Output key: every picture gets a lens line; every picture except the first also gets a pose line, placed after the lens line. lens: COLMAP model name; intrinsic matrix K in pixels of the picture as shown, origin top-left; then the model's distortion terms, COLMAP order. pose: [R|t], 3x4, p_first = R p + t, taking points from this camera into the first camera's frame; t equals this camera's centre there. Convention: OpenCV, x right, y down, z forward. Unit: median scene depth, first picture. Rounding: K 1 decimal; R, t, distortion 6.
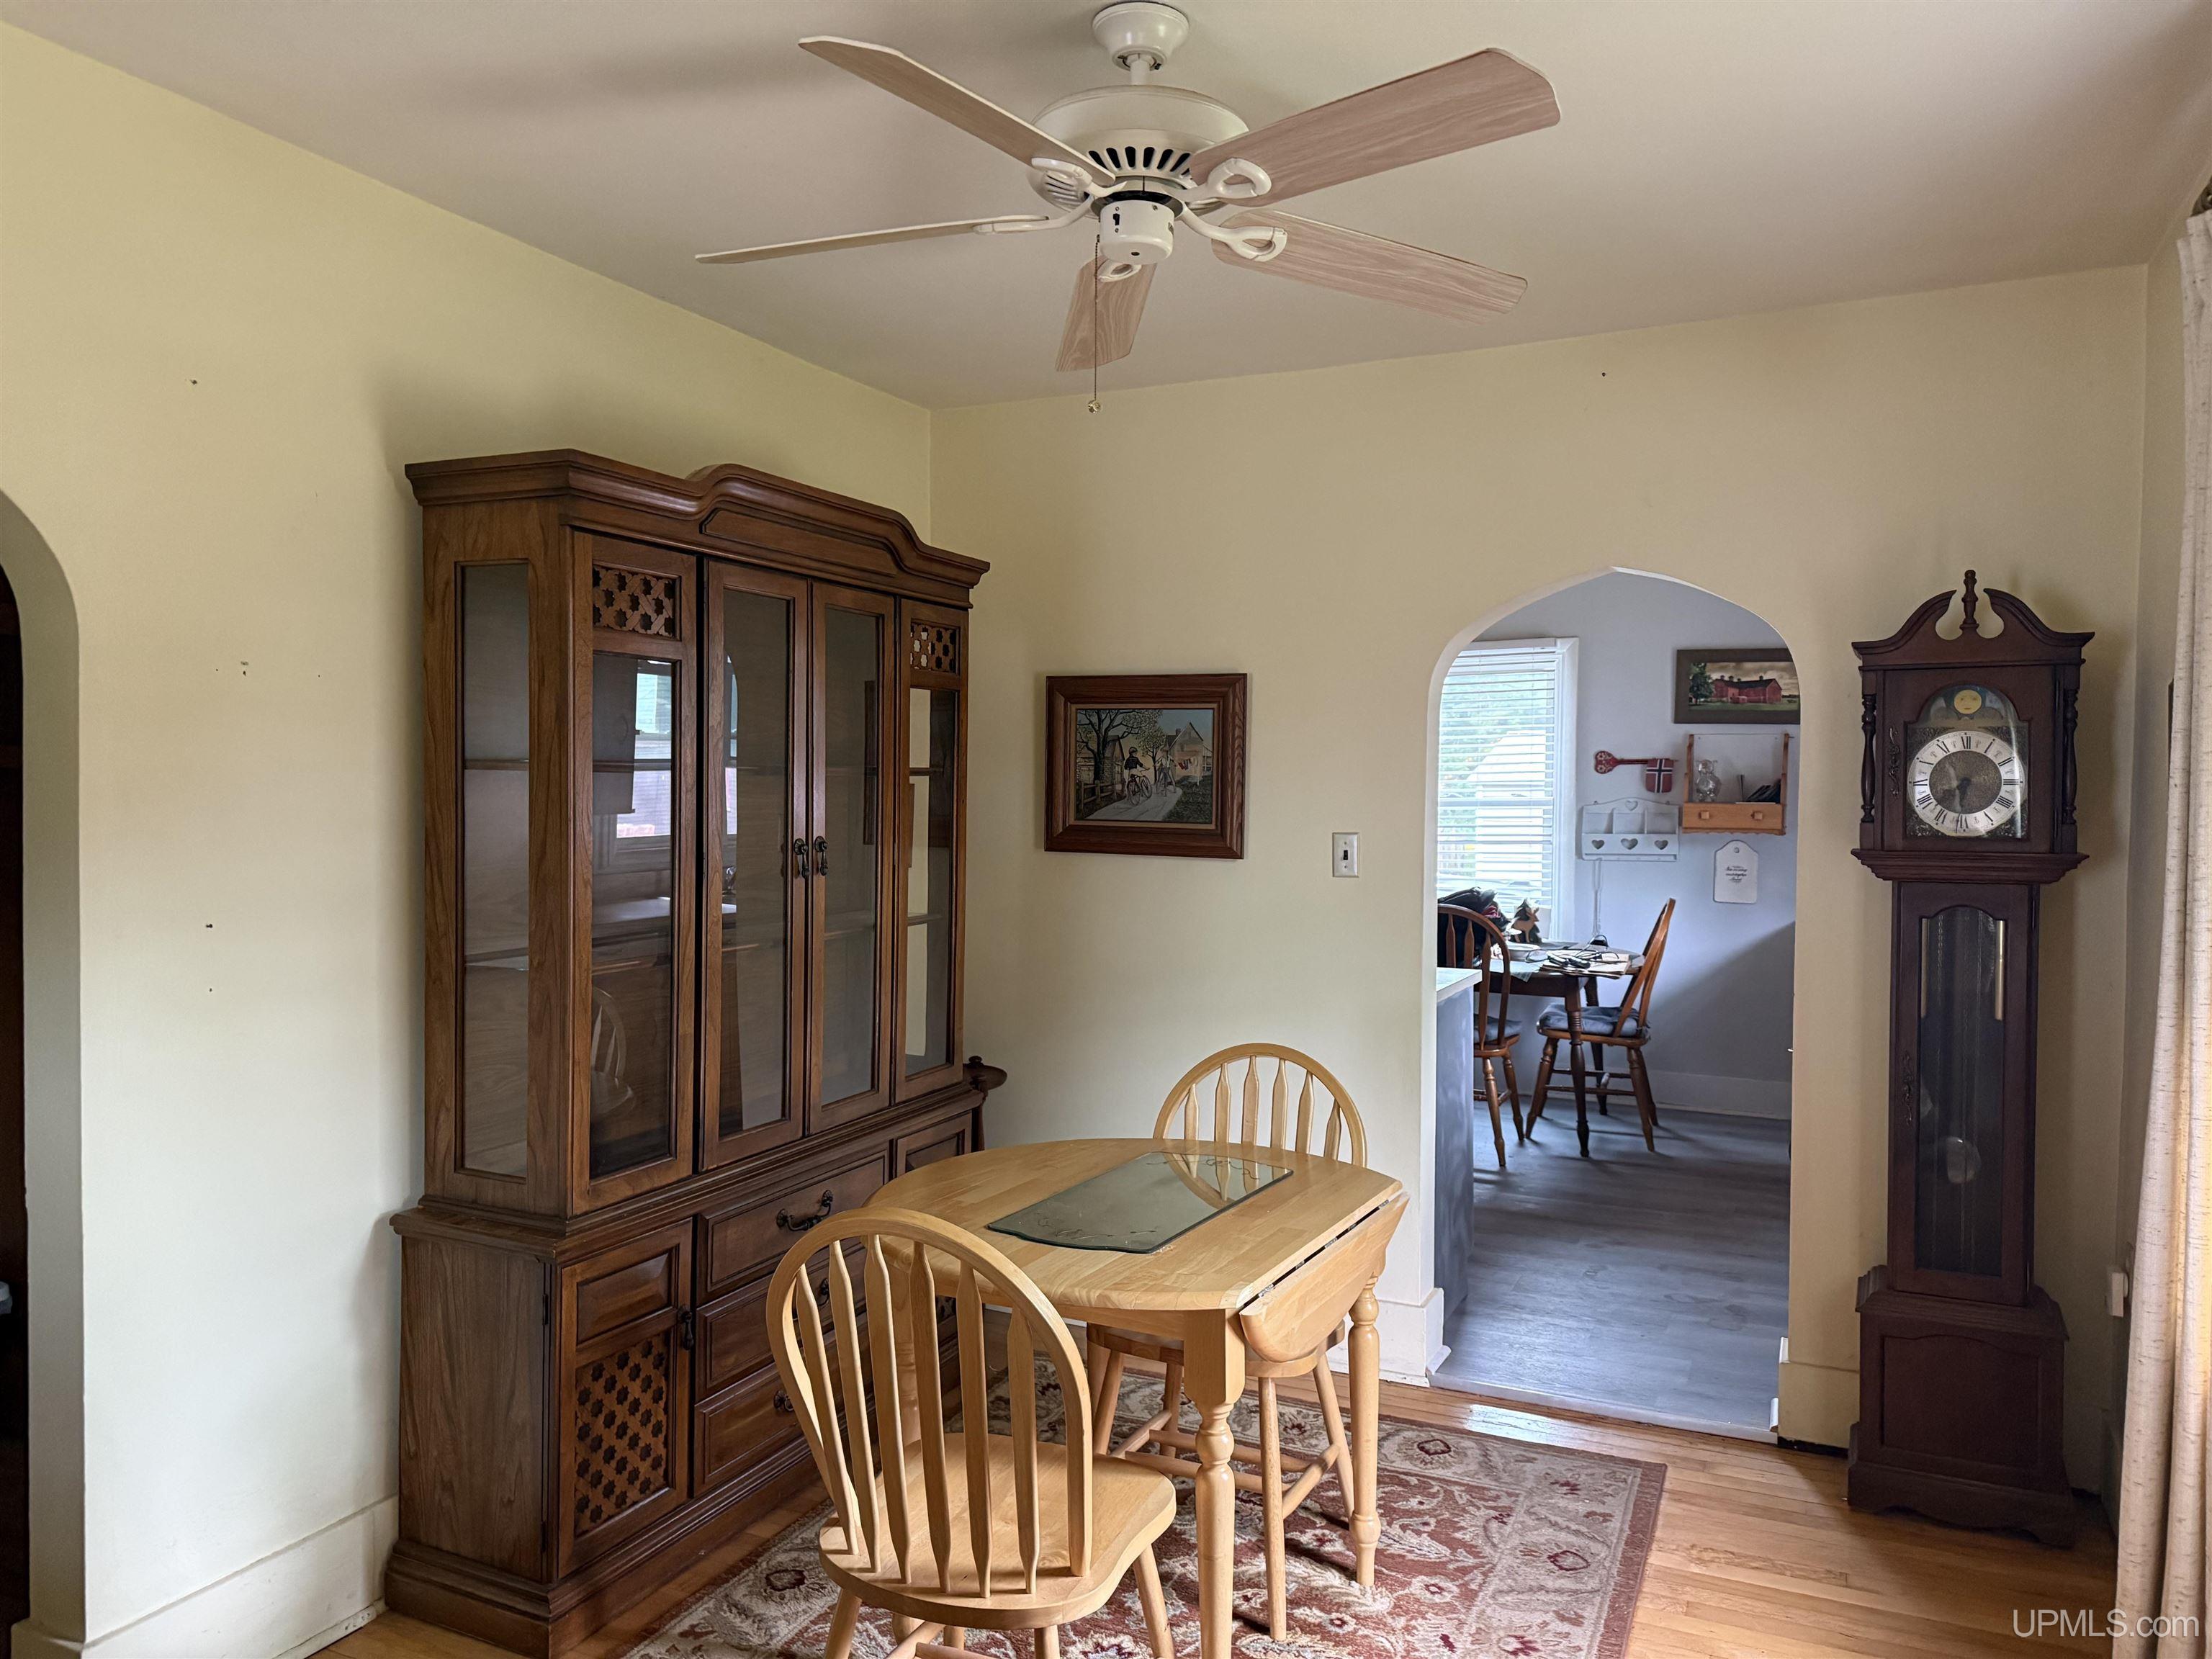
lens RADIAL K [[1543.0, 0, 1106.0], [0, 1543.0, 829.5], [0, 0, 1]] dist [0.179070, -0.333795]
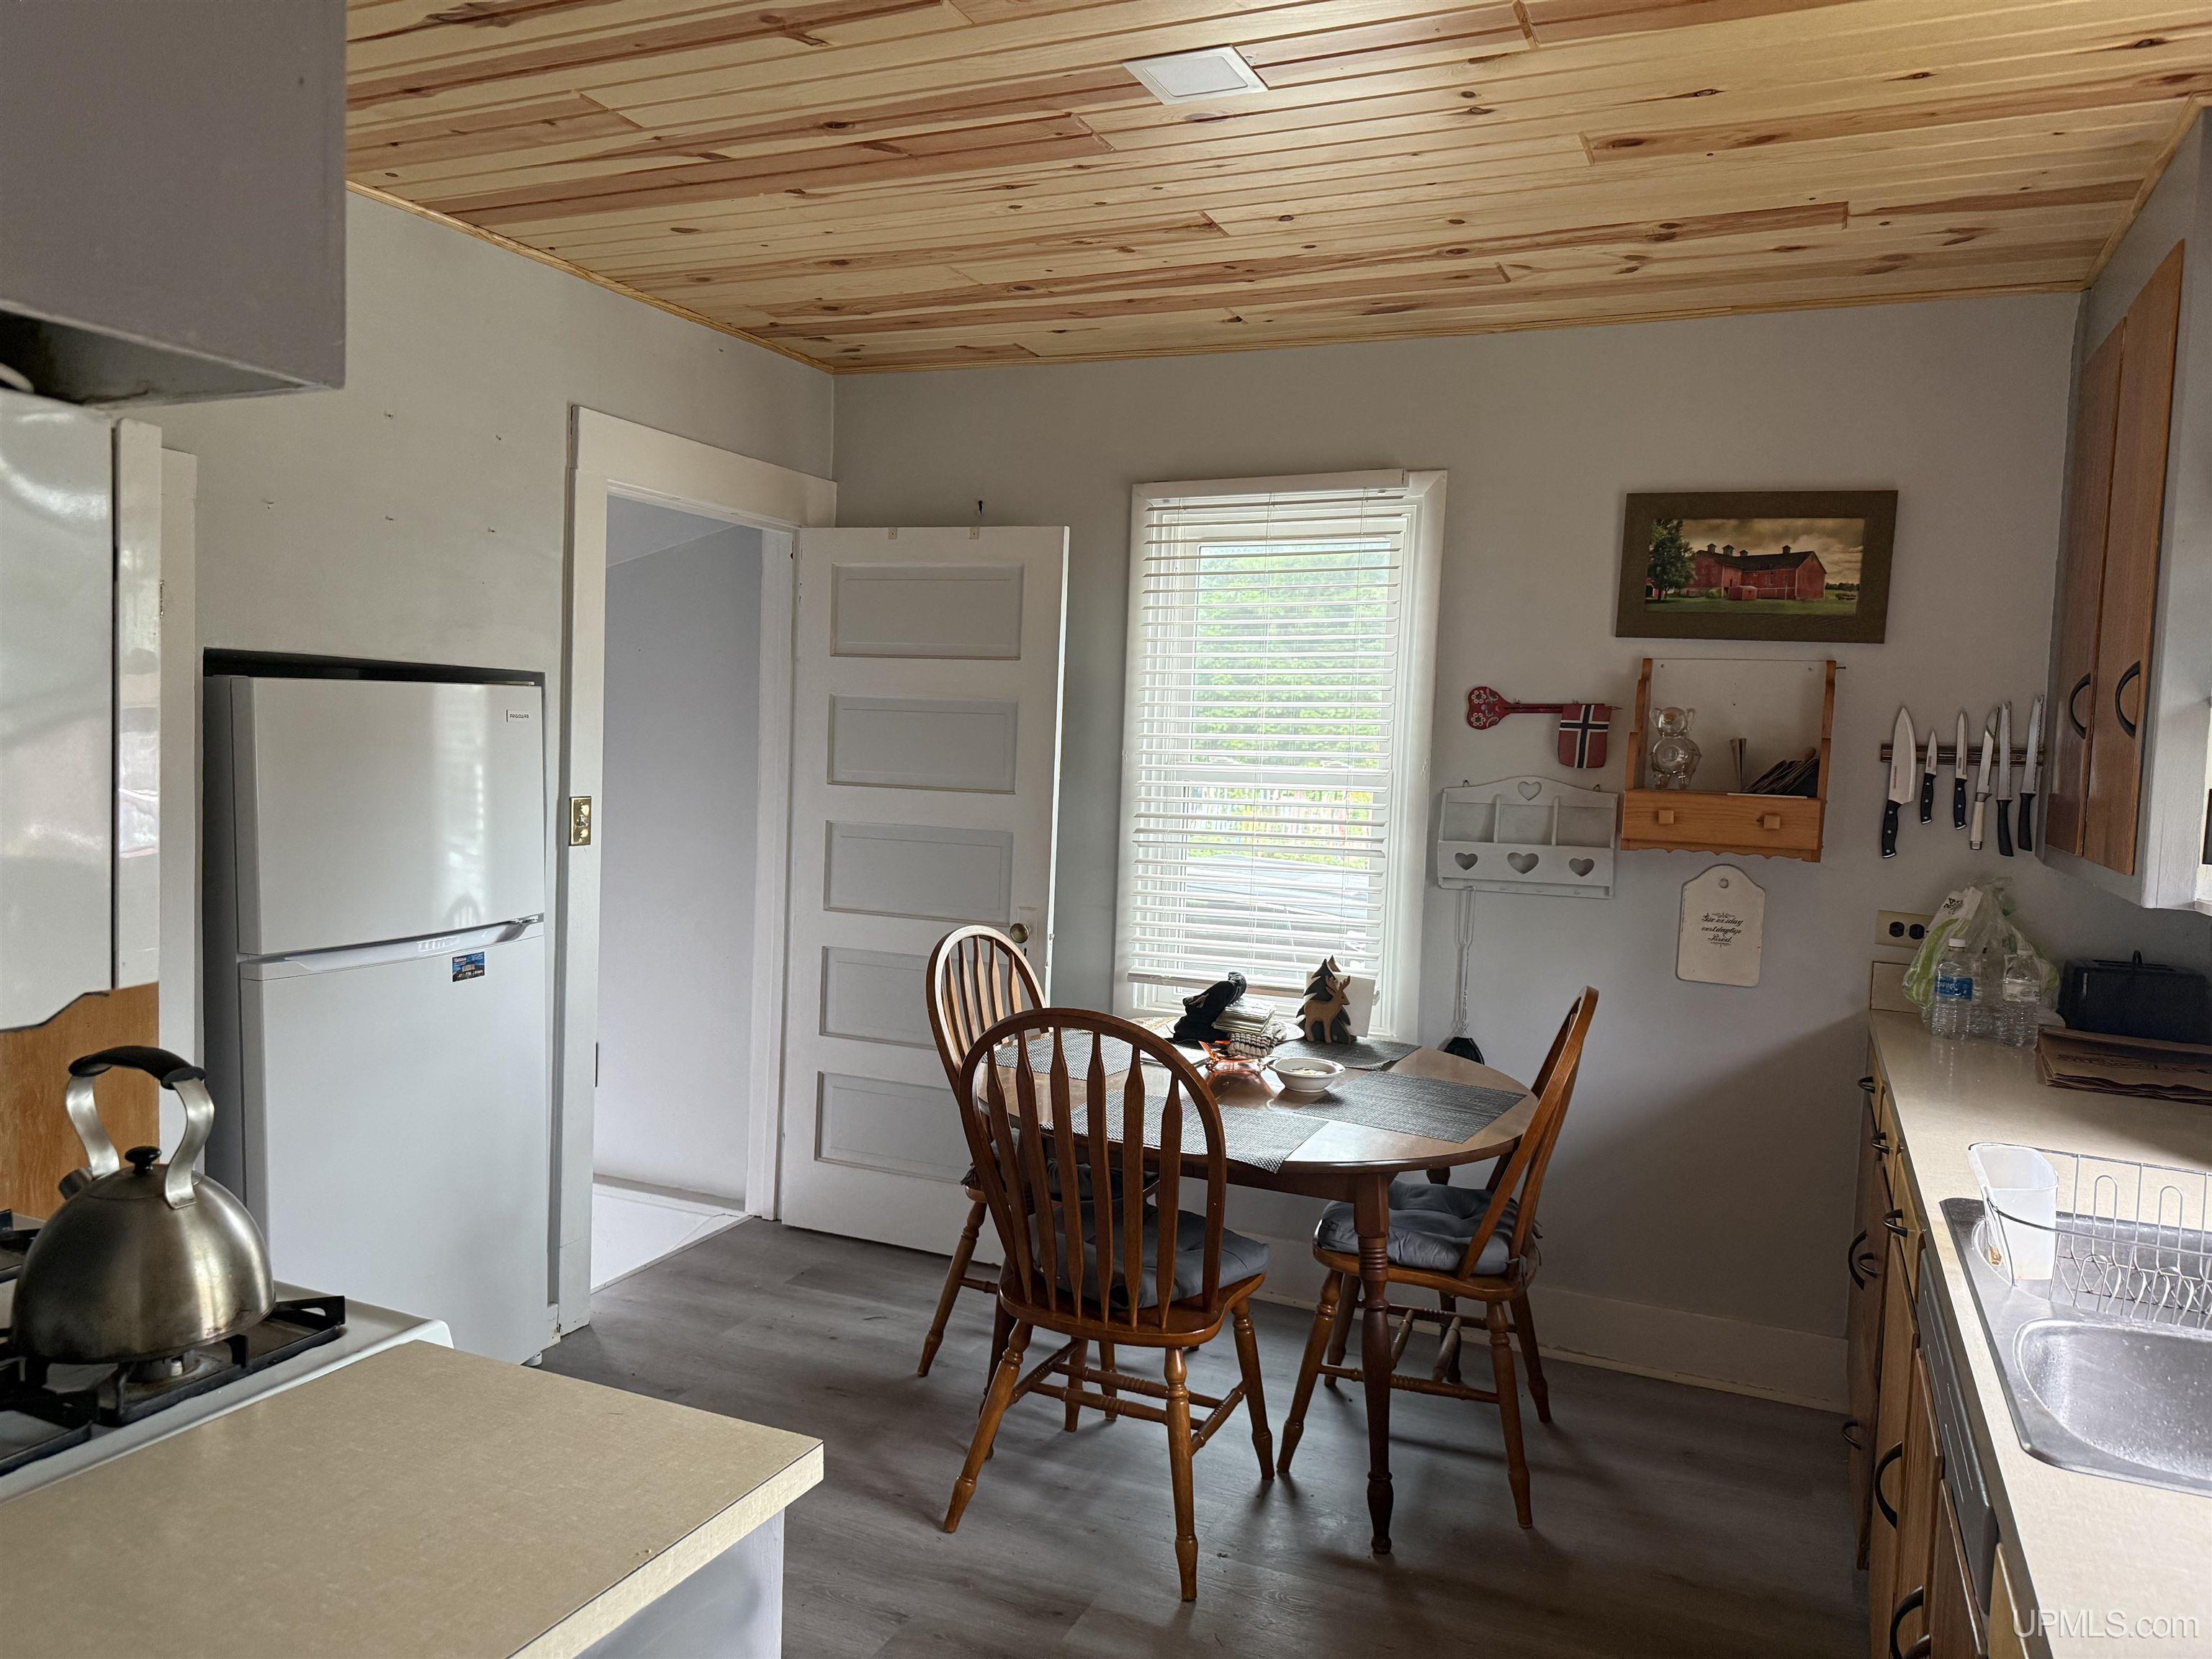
lens RADIAL K [[1543.0, 0, 1106.0], [0, 1543.0, 829.5], [0, 0, 1]] dist [0.179070, -0.333795]
pose [[0.999394, 0.028409, 0.020089, 0.185576], [-0.029086, 0.998990, 0.034251, -0.016456], [-0.019095, -0.034814, 0.999211, 0.484920]]
